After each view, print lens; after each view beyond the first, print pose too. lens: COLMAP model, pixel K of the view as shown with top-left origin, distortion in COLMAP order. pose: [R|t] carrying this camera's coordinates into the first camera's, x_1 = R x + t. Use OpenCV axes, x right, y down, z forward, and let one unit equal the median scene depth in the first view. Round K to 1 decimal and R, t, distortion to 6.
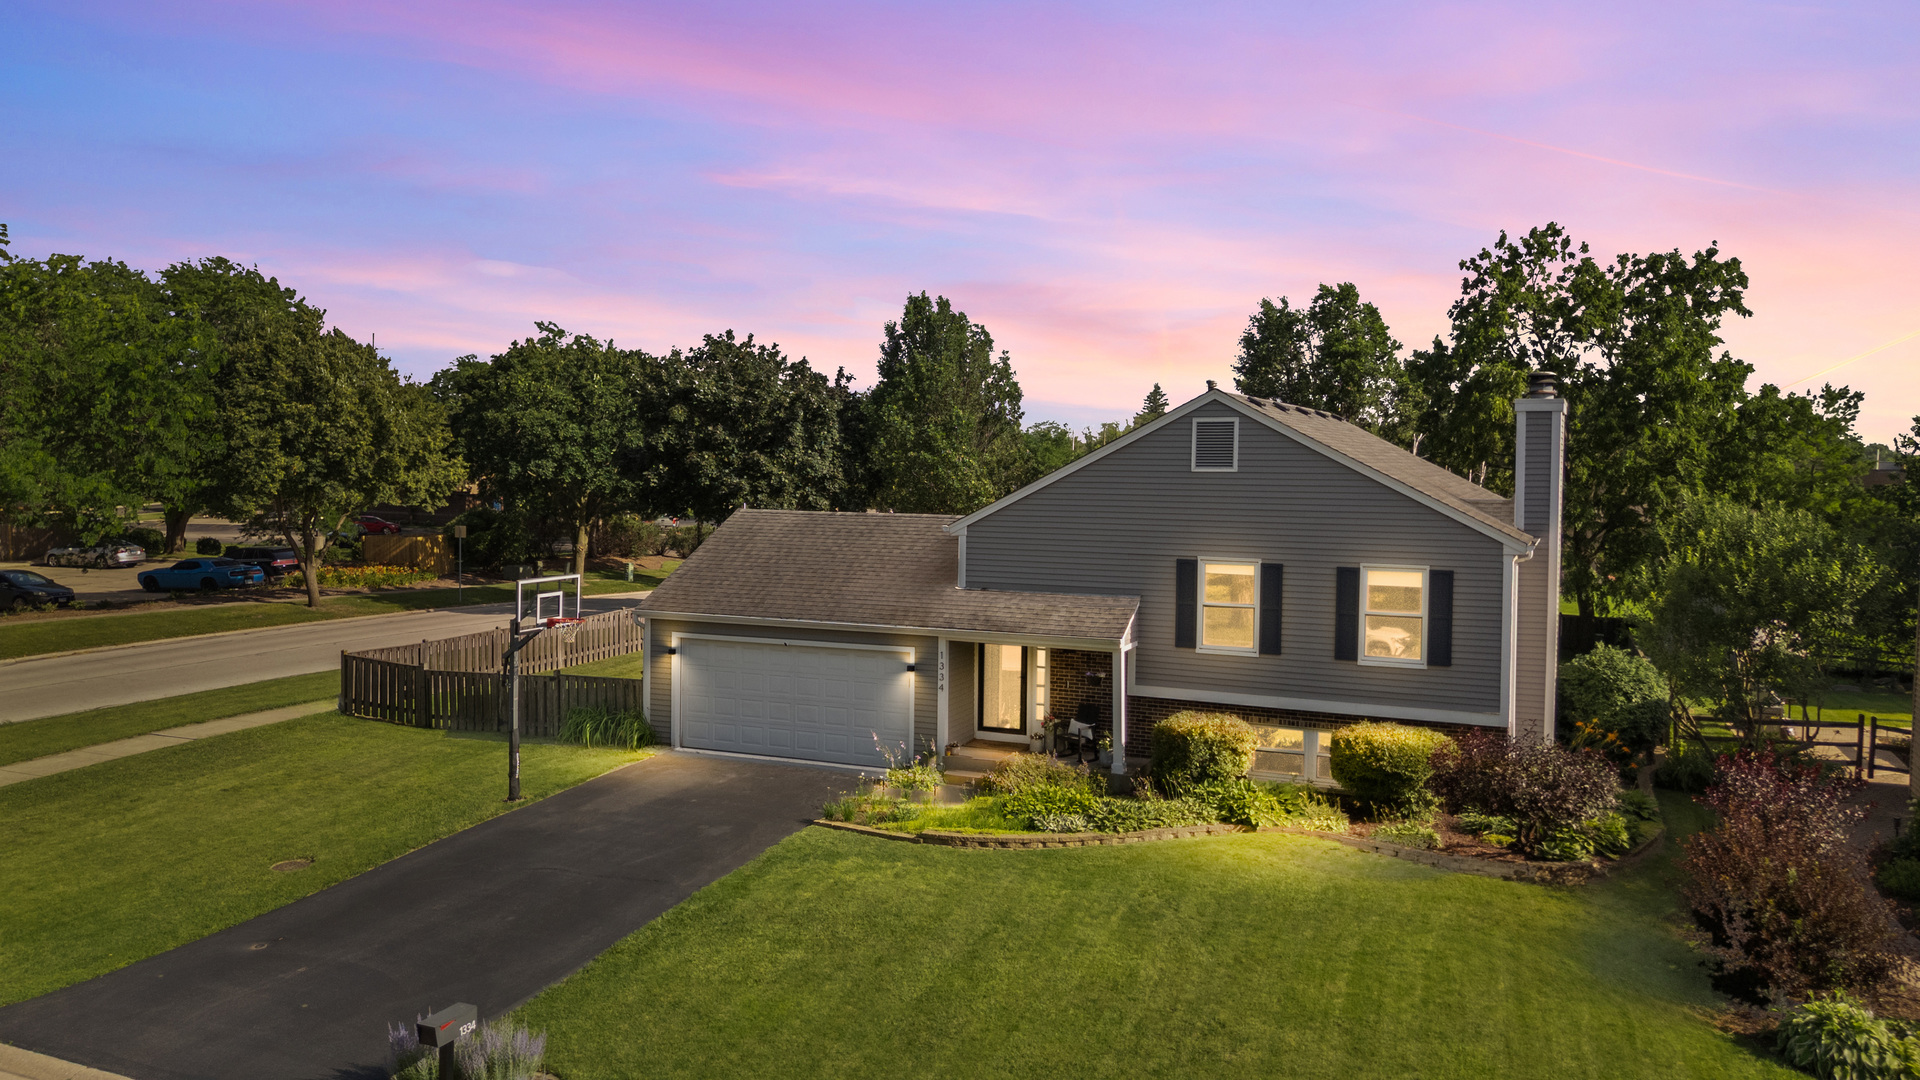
lens RADIAL K [[1351.6, 0, 960.0], [0, 1351.6, 540.0], [0, 0, 1]] dist [0.059858, -0.000867]
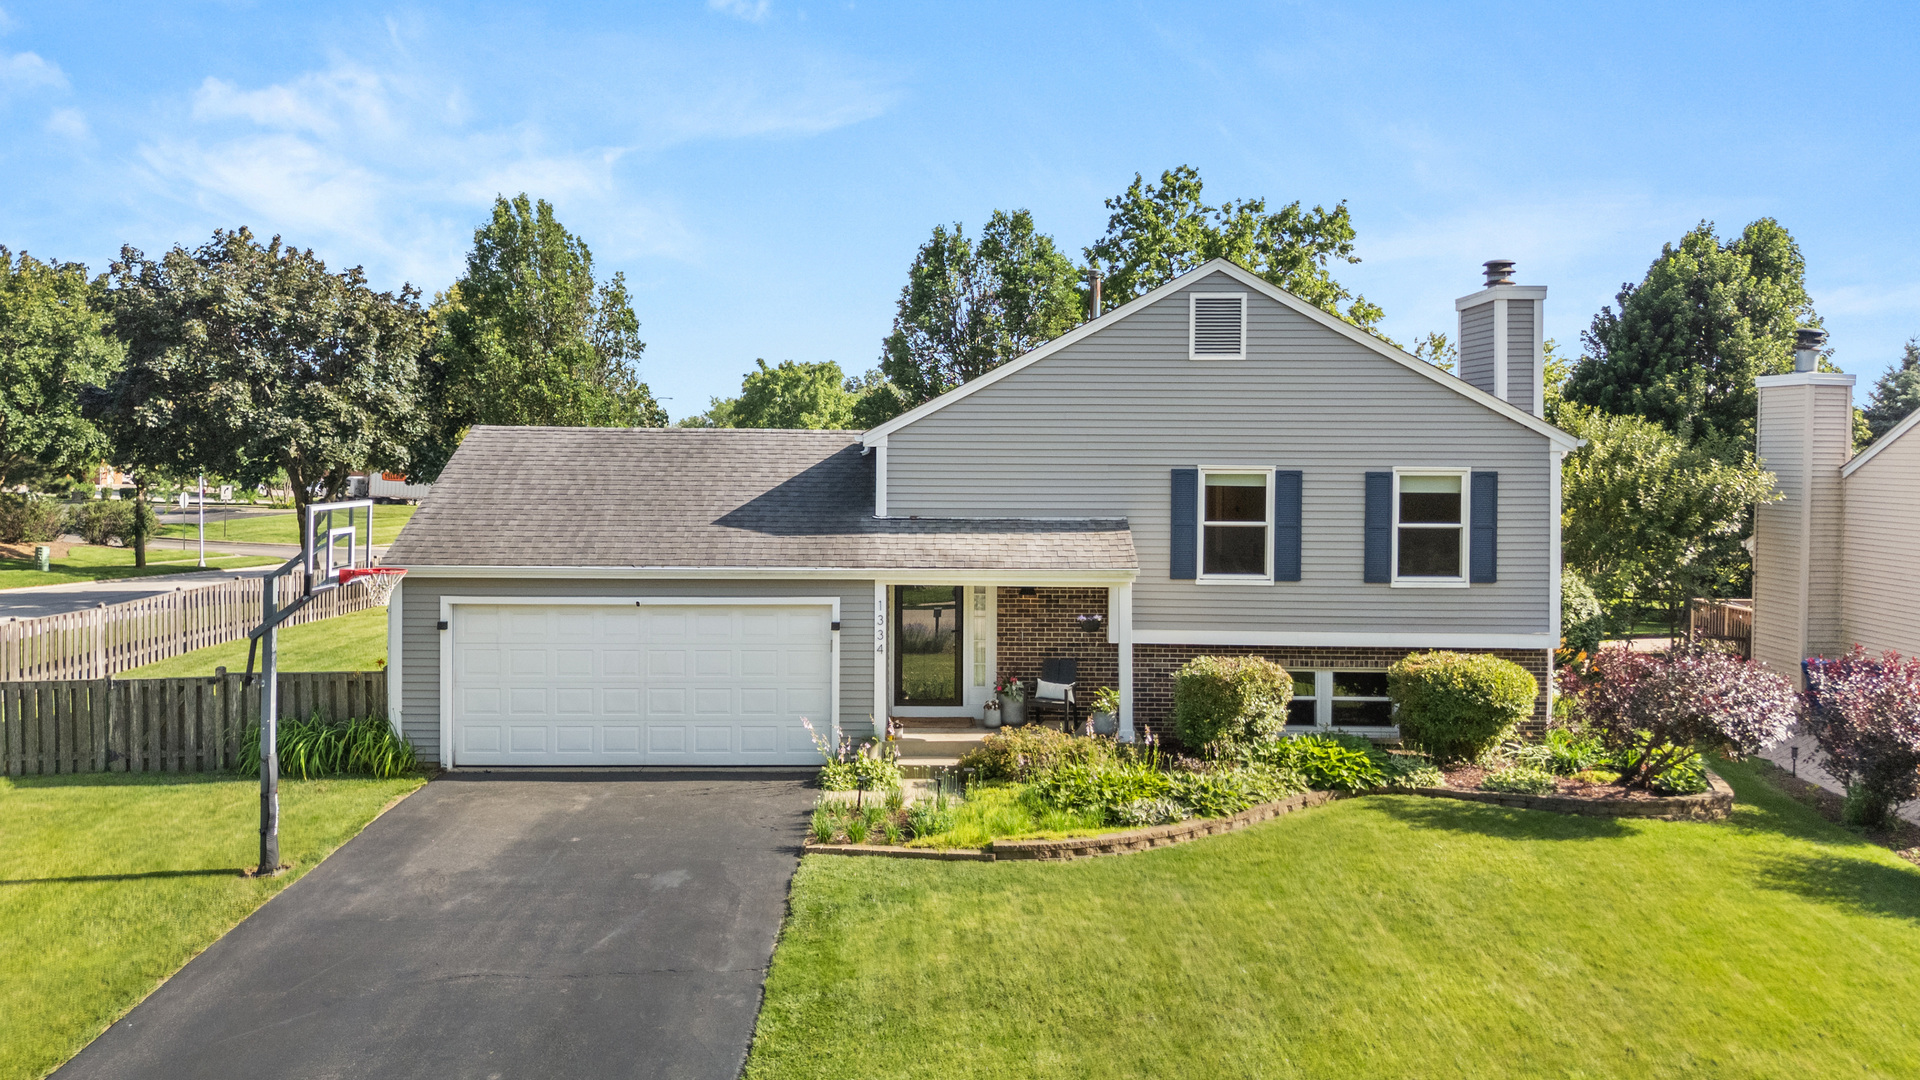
lens RADIAL K [[1408.8, 0, 959.7], [0, 1408.8, 477.1], [0, 0, 1]] dist [0.035919, 0.000643]
pose [[0.921836, -0.013943, 0.387330, -0.314580], [0.025169, 0.999397, -0.023926, 0.040297], [-0.386763, 0.031805, 0.921630, 0.313926]]
